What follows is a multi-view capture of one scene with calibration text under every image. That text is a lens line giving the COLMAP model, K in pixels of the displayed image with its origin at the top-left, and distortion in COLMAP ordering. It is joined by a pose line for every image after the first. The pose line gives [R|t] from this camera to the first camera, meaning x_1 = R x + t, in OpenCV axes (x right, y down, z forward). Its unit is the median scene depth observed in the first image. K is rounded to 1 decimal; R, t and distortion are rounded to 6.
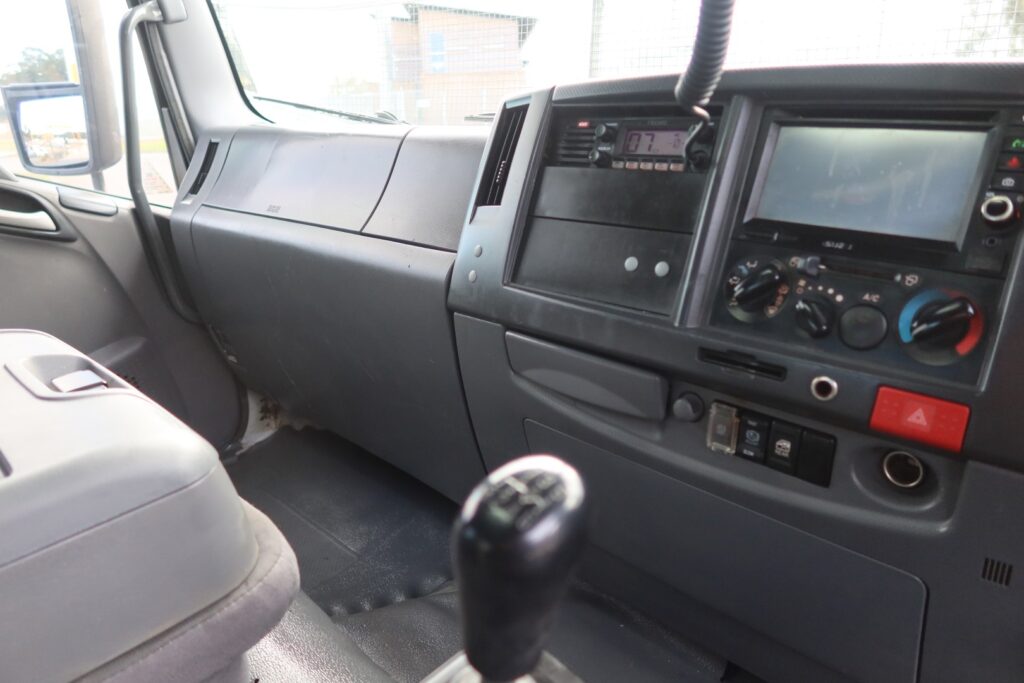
lens RADIAL K [[708.3, 0, 512.0], [0, 708.3, 341.5], [0, 0, 1]] dist [-0.030495, 0.008888]
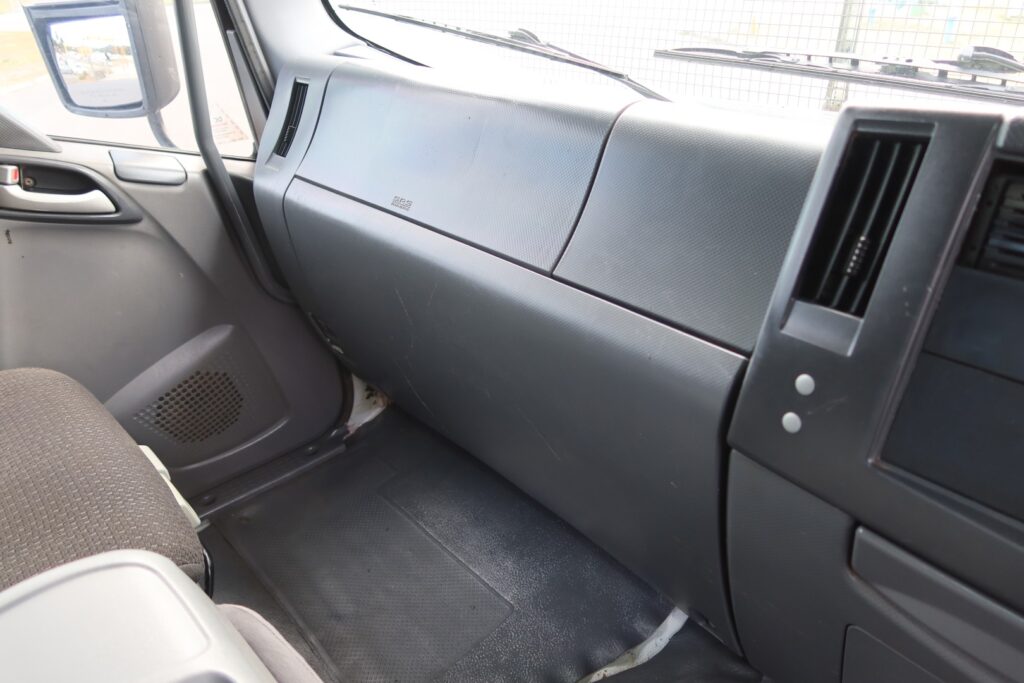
lens RADIAL K [[708.3, 0, 512.0], [0, 708.3, 341.5], [0, 0, 1]] dist [-0.030495, 0.008888]
pose [[0.997527, -0.000464, -0.070283, -0.137610], [0.014835, 0.978838, 0.204096, -0.156098], [0.068701, -0.204634, 0.976425, 0.208757]]
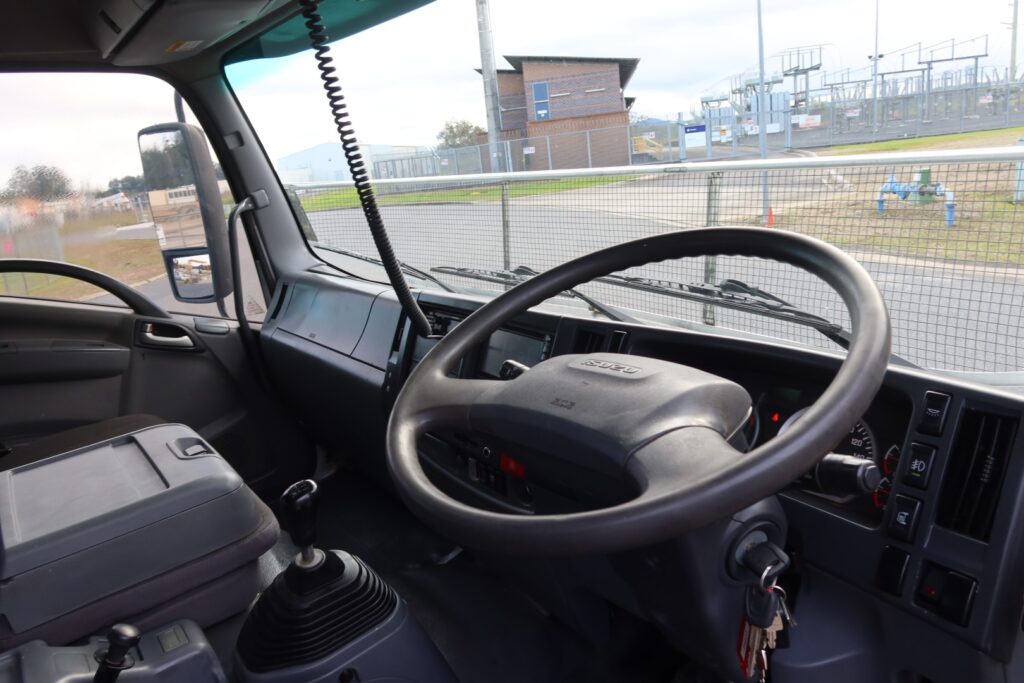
lens RADIAL K [[708.3, 0, 512.0], [0, 708.3, 341.5], [0, 0, 1]] dist [-0.030495, 0.008888]
pose [[0.986116, -0.032783, -0.162790, 0.315873], [0.024413, 0.998288, -0.053153, -0.059136], [0.164254, 0.048441, 0.985228, -0.448565]]
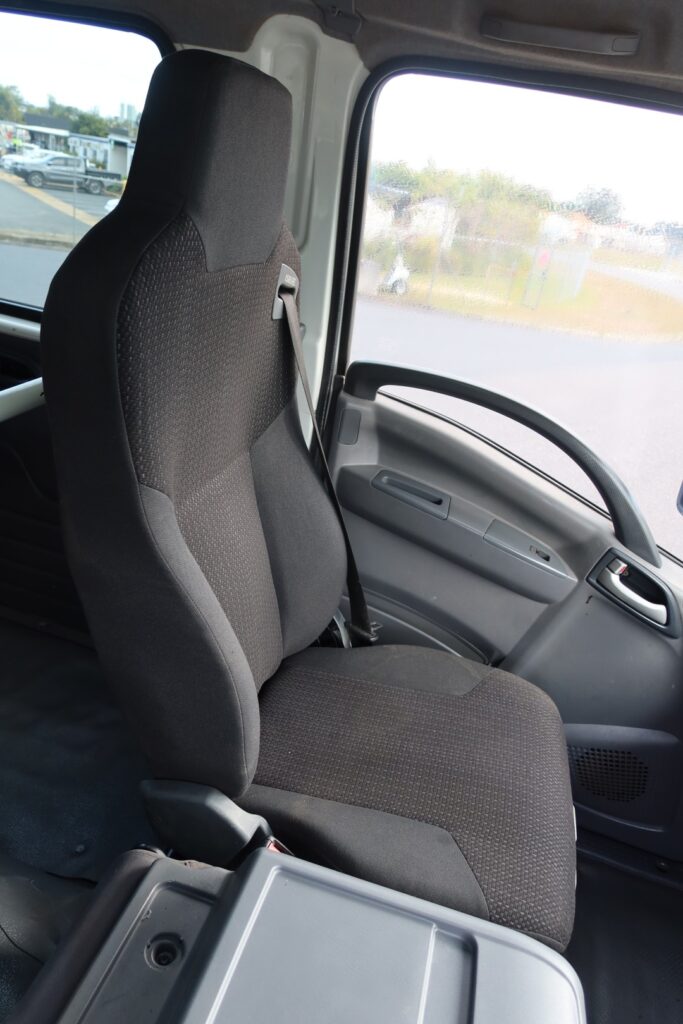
lens RADIAL K [[708.3, 0, 345.1], [0, 708.3, 515.5], [0, 0, 1]] dist [-0.030495, 0.008888]
pose [[0.482914, 0.476974, -0.734364, -0.195827], [-0.444153, 0.856169, 0.264014, -0.323062], [0.754667, 0.198673, 0.625305, 0.007432]]
